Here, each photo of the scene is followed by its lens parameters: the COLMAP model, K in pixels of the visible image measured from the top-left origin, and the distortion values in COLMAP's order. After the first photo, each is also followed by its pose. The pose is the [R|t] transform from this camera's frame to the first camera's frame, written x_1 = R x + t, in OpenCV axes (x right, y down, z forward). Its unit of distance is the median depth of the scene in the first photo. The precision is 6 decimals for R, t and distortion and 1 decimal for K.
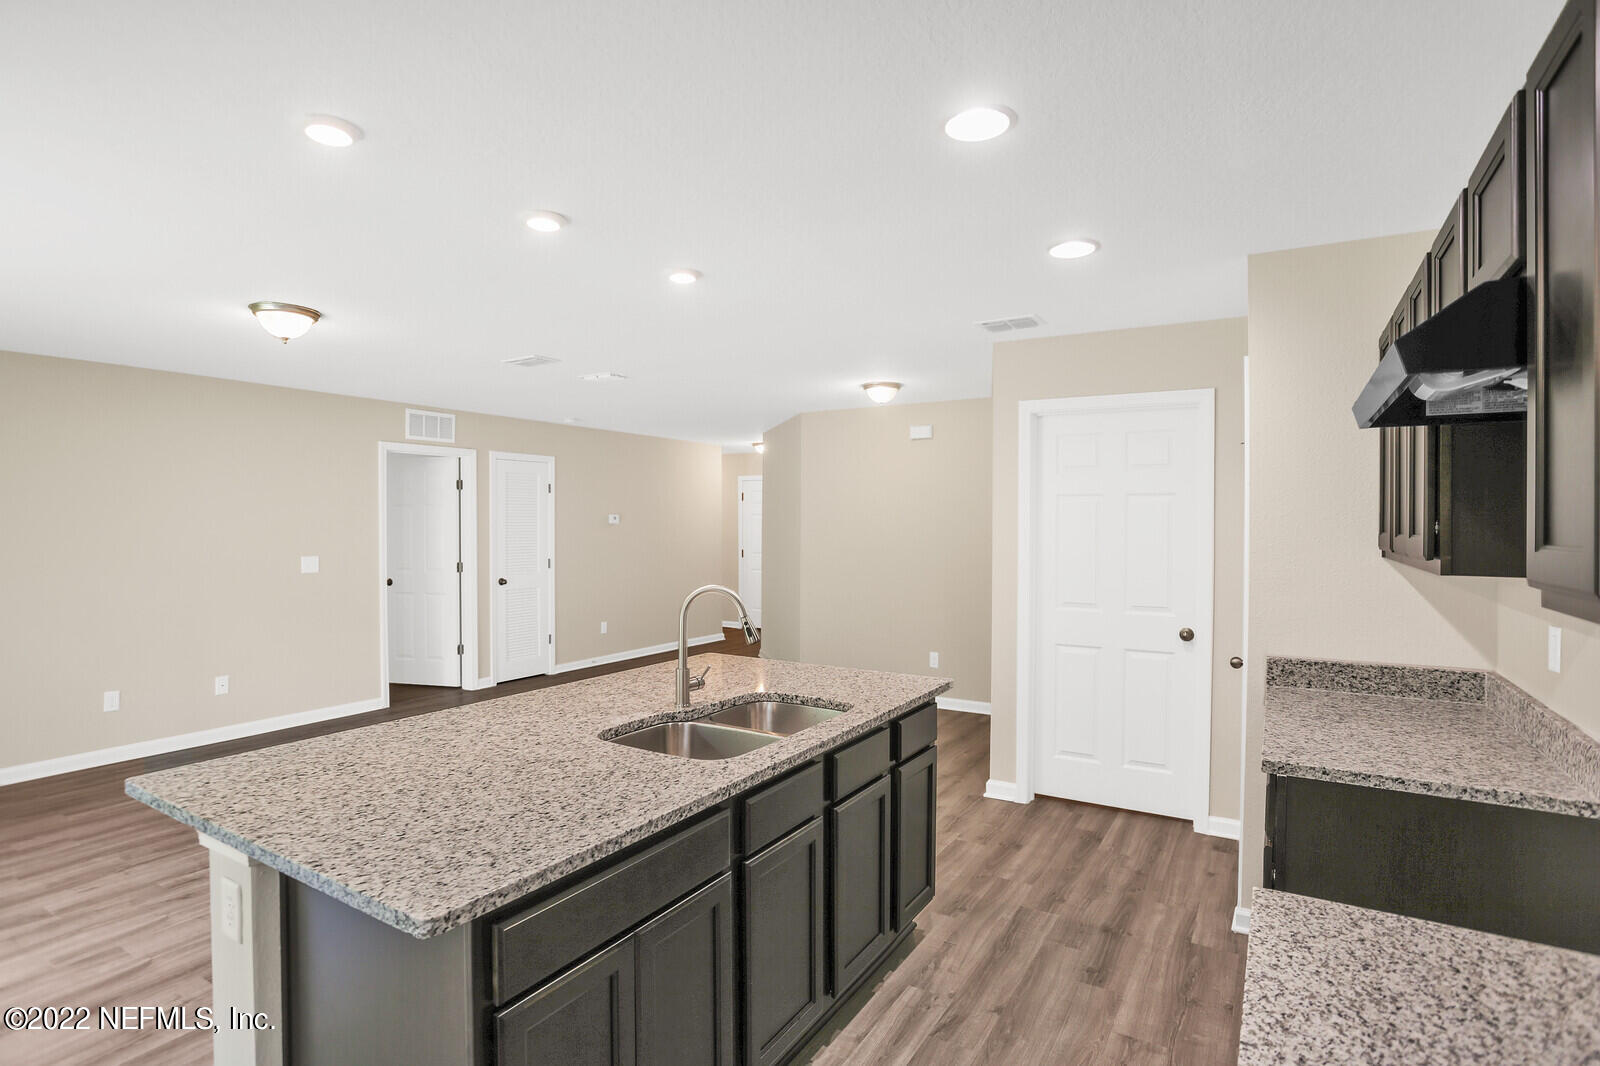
lens RADIAL K [[812.3, 0, 802.5], [0, 812.3, 526.4], [0, 0, 1]] dist [-0.023600, 0.000318]
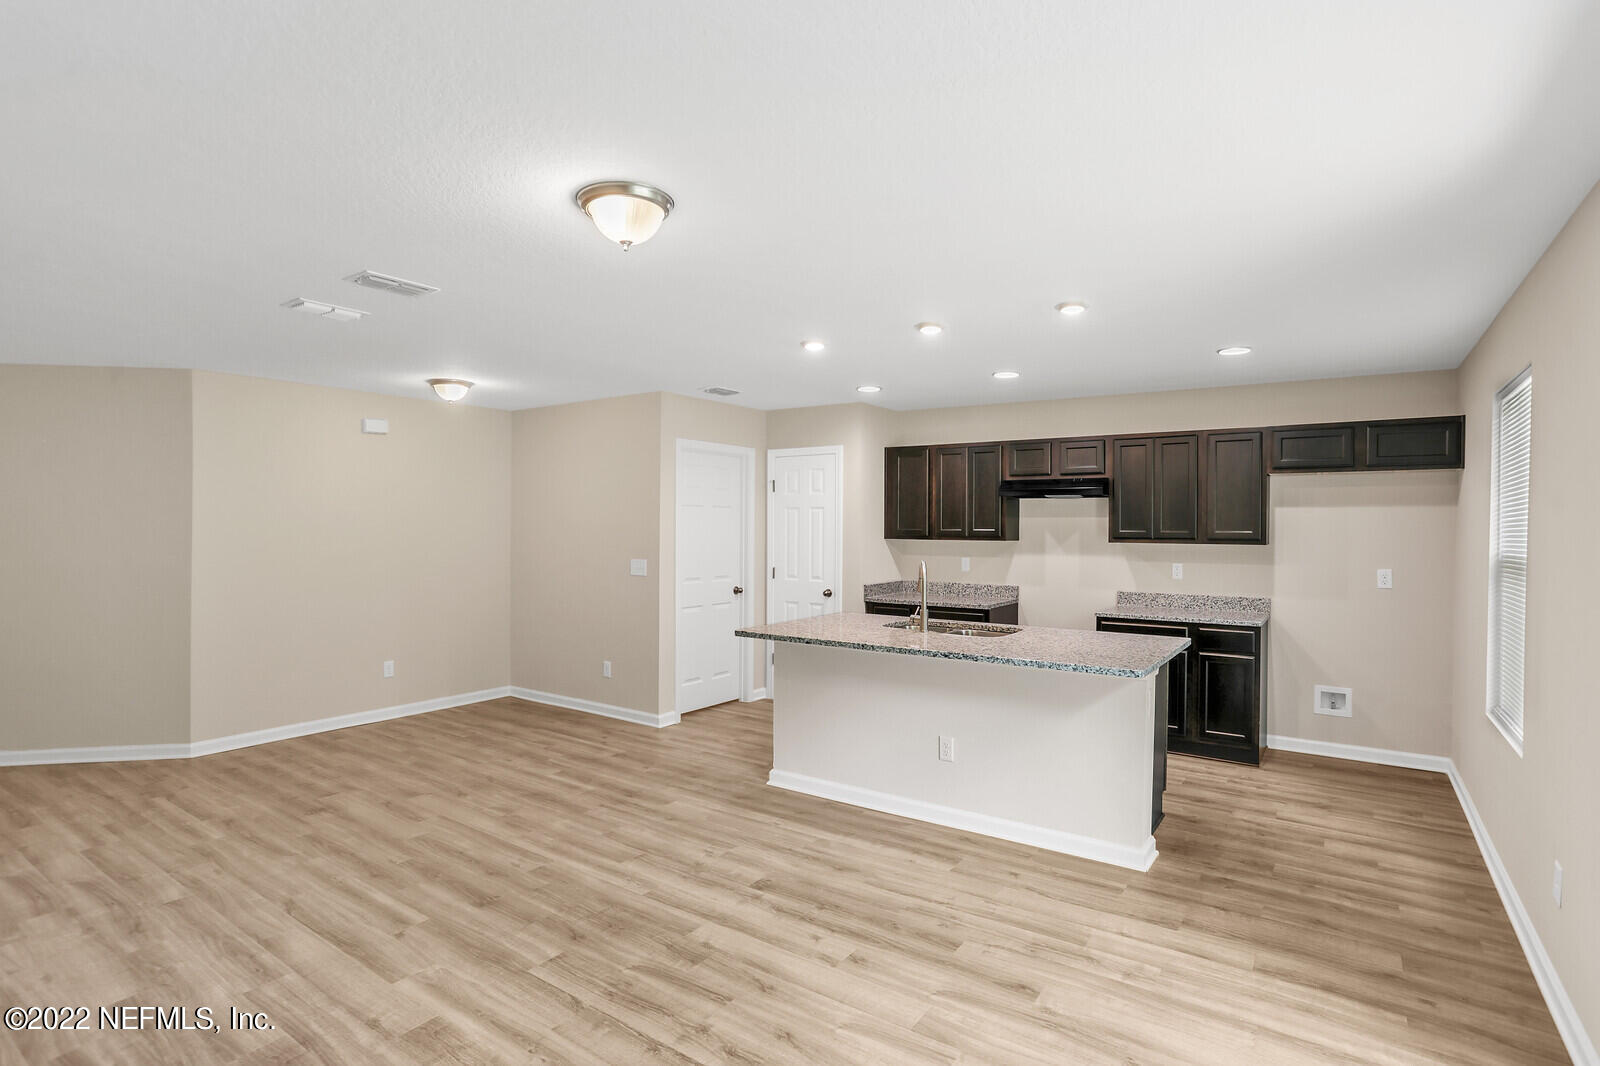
lens RADIAL K [[819.6, 0, 791.7], [0, 819.6, 543.0], [0, 0, 1]] dist [-0.038911, 0.015875]
pose [[0.066596, -0.020798, 0.997563, -1.534922], [0.003455, 0.999782, 0.020614, -0.001438], [-0.997774, 0.002074, 0.066653, 0.954098]]
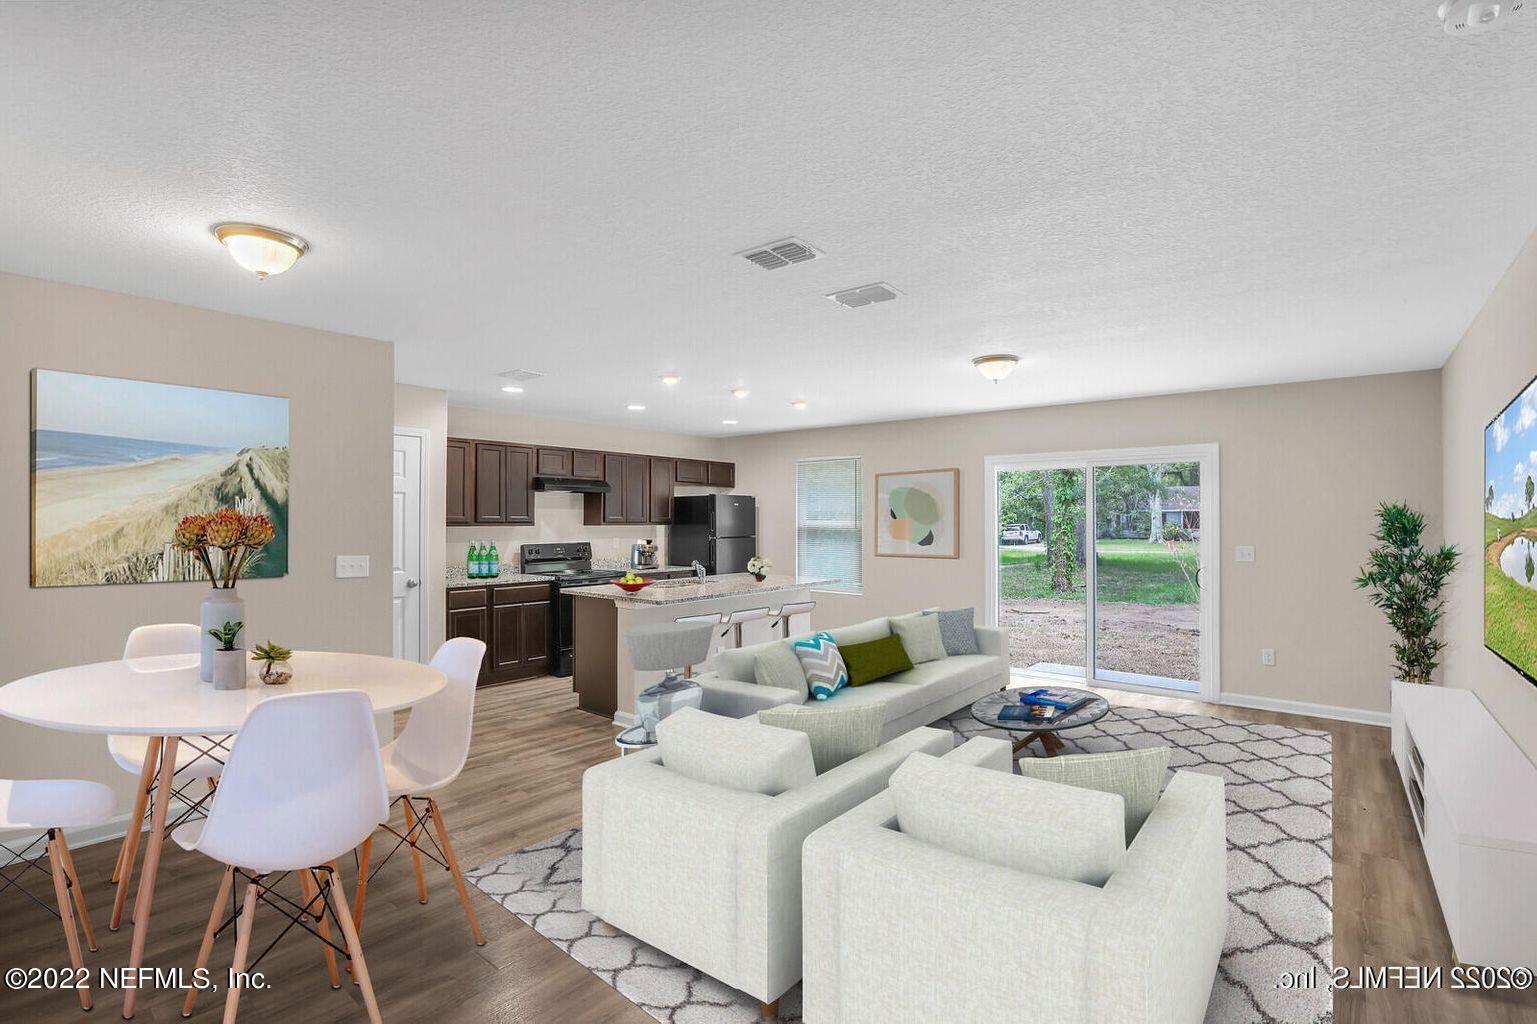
lens RADIAL K [[787.3, 0, 769.4], [0, 787.3, 514.9], [0, 0, 1]] dist [-0.038911, 0.015875]
pose [[-0.997665, -0.005945, 0.068034, -0.427319], [-0.005729, 0.999978, 0.003373, -0.005883], [-0.068053, 0.002976, -0.997677, 2.817830]]
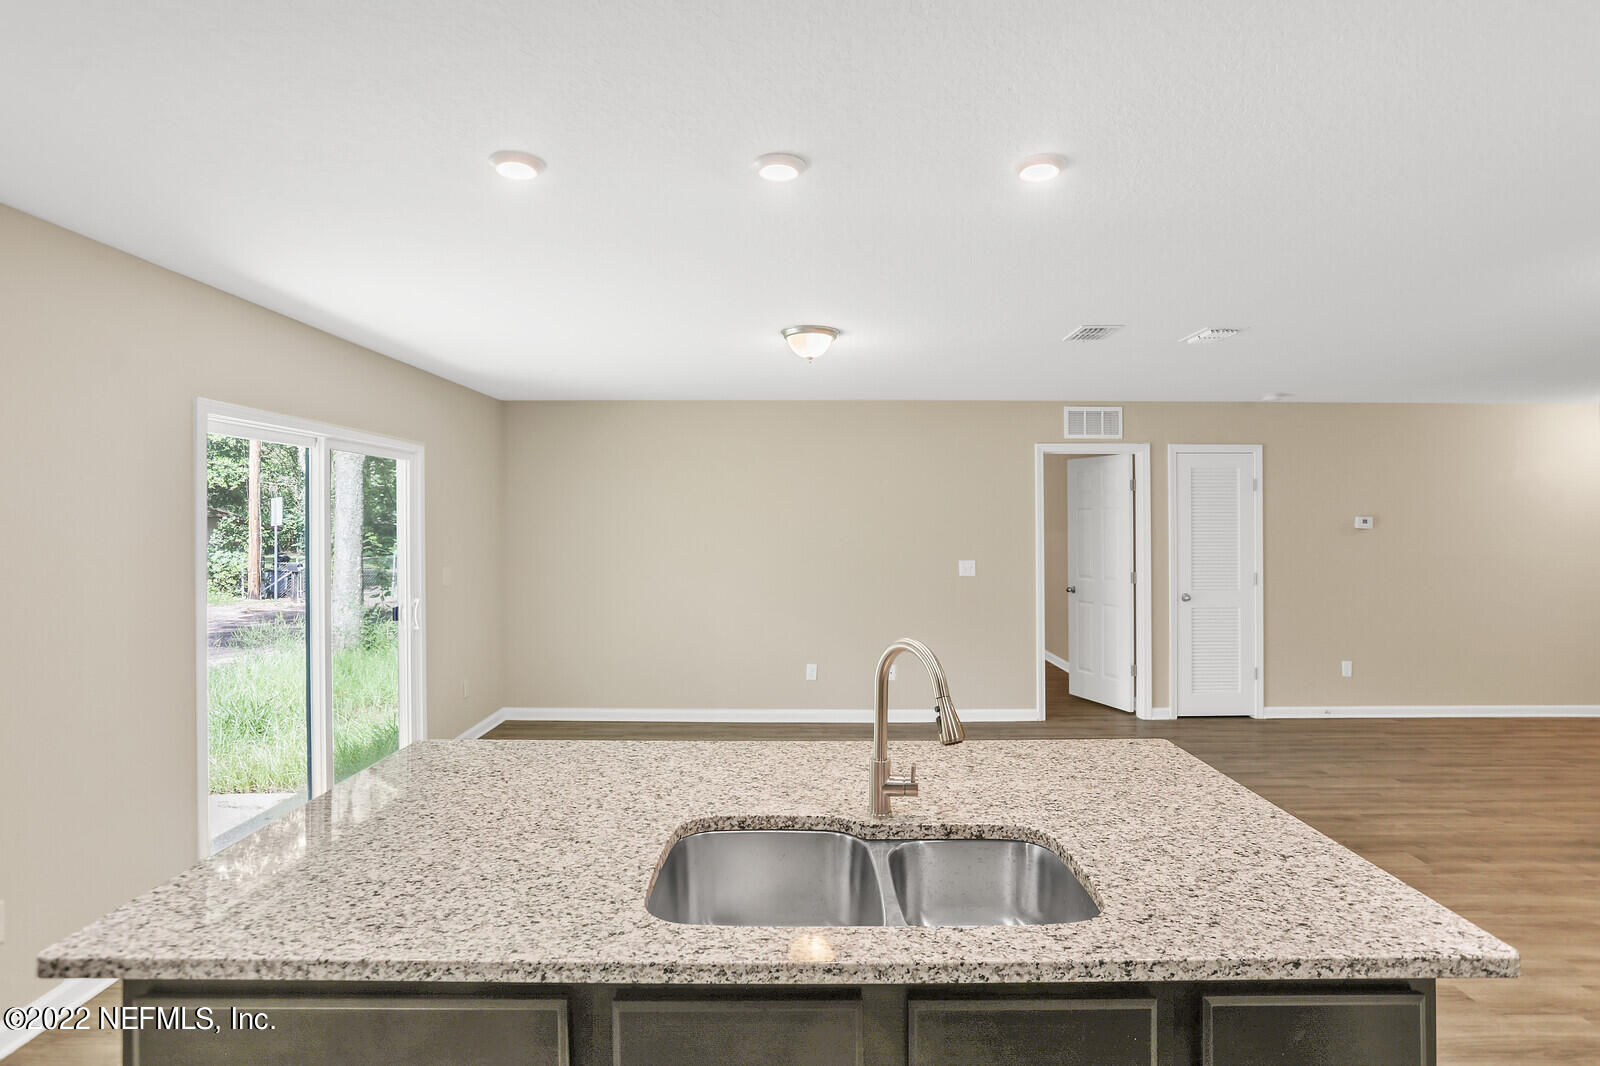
lens RADIAL K [[819.6, 0, 792.2], [0, 819.6, 511.9], [0, 0, 1]] dist [-0.038911, 0.015875]
pose [[0.525225, -0.011269, -0.850889, 0.316221], [-0.004289, 0.999865, -0.015890, -0.013618], [0.850953, 0.011996, 0.525106, 0.474144]]
